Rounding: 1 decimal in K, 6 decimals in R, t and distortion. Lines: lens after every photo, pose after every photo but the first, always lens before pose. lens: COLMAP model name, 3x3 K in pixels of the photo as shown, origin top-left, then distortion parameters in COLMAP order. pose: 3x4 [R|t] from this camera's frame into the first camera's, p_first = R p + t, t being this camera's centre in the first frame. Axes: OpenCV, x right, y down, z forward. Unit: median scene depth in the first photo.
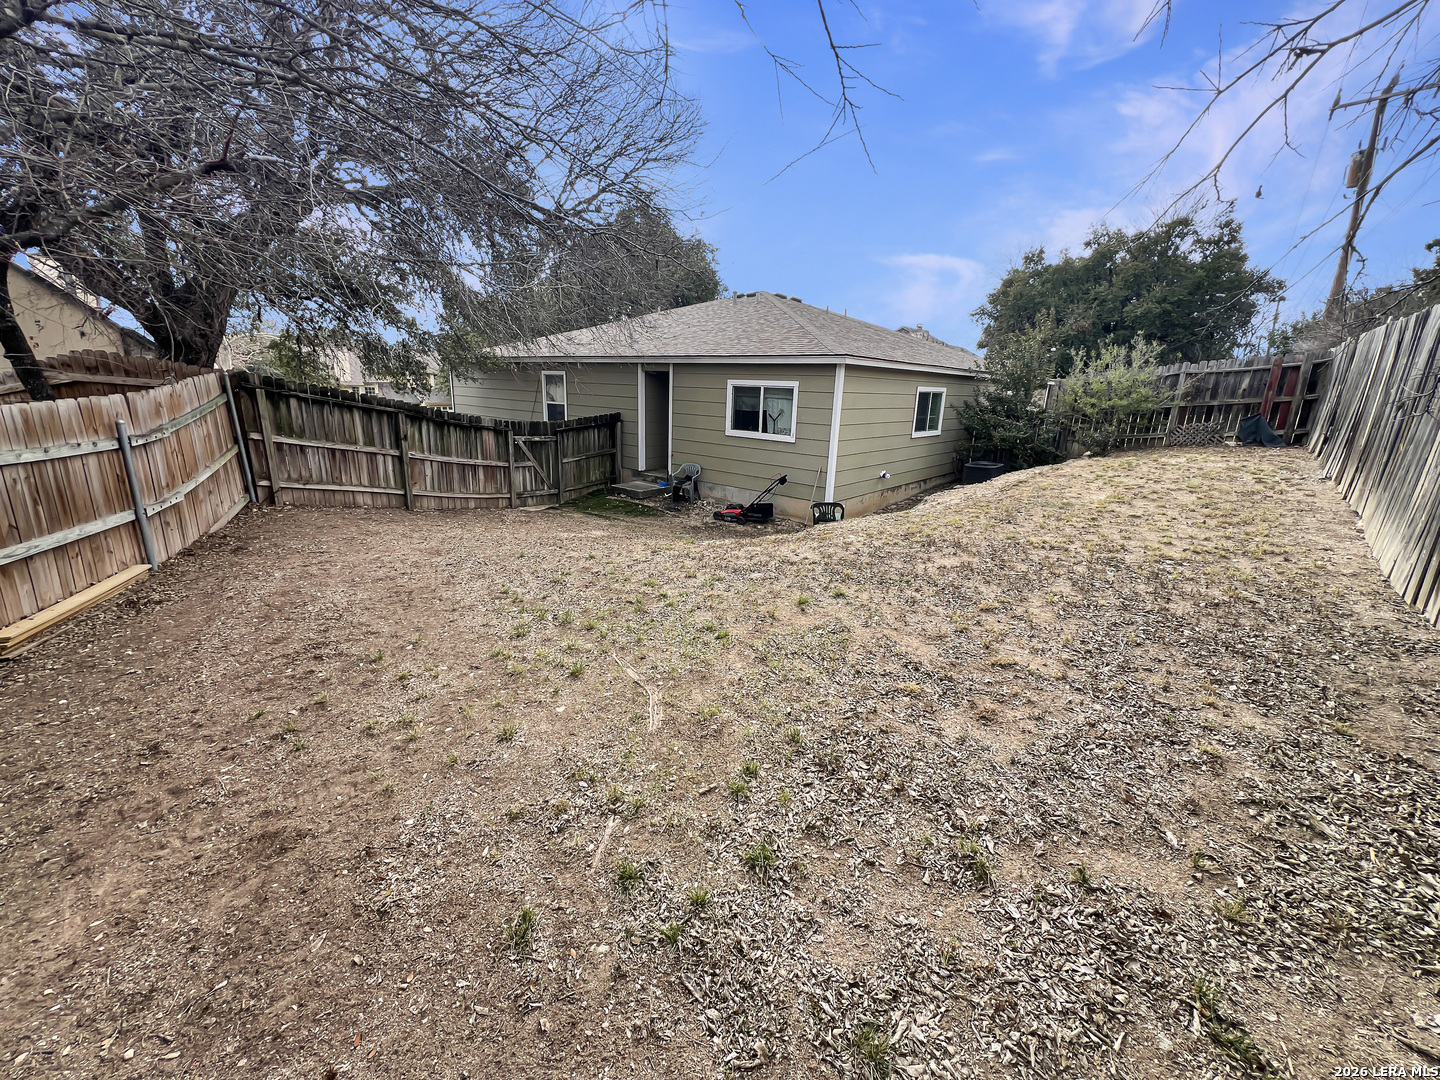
lens RADIAL K [[573.7, 0, 718.0], [0, 573.7, 539.8], [0, 0, 1]] dist [-0.003048, 0.000692]
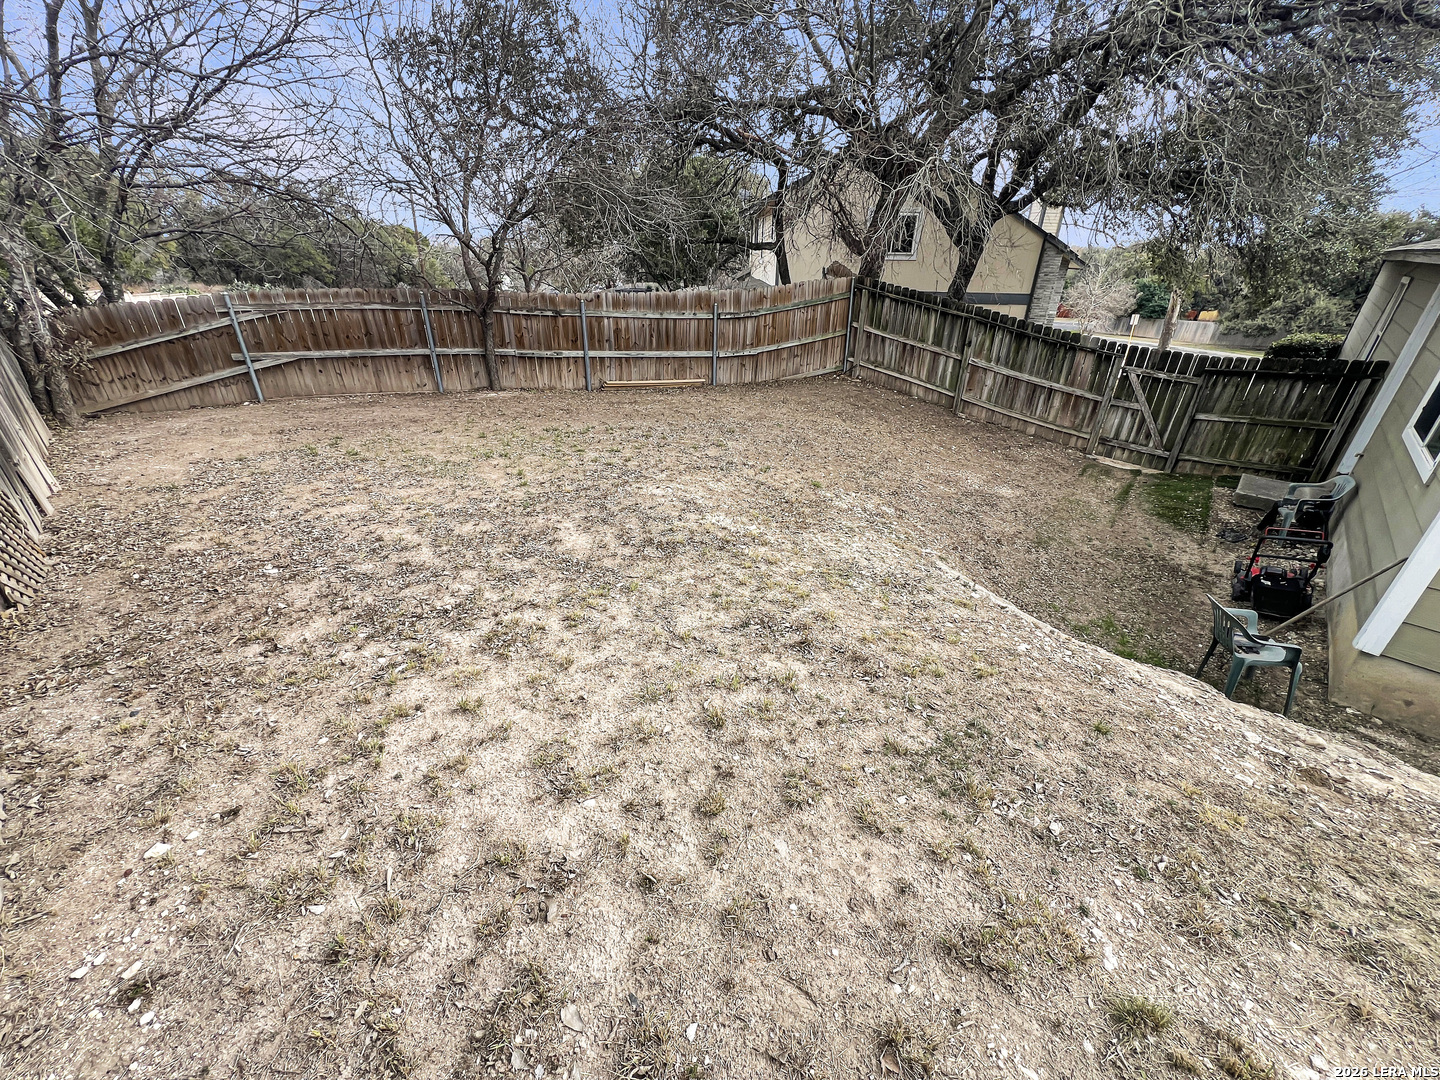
lens RADIAL K [[573.7, 0, 719.6], [0, 573.7, 541.4], [0, 0, 1]] dist [-0.003048, 0.000692]
pose [[-0.024800, 0.432697, -0.901198, 0.549339], [-0.281616, 0.861943, 0.421599, -0.173463], [0.959207, 0.264248, 0.100478, 0.530276]]
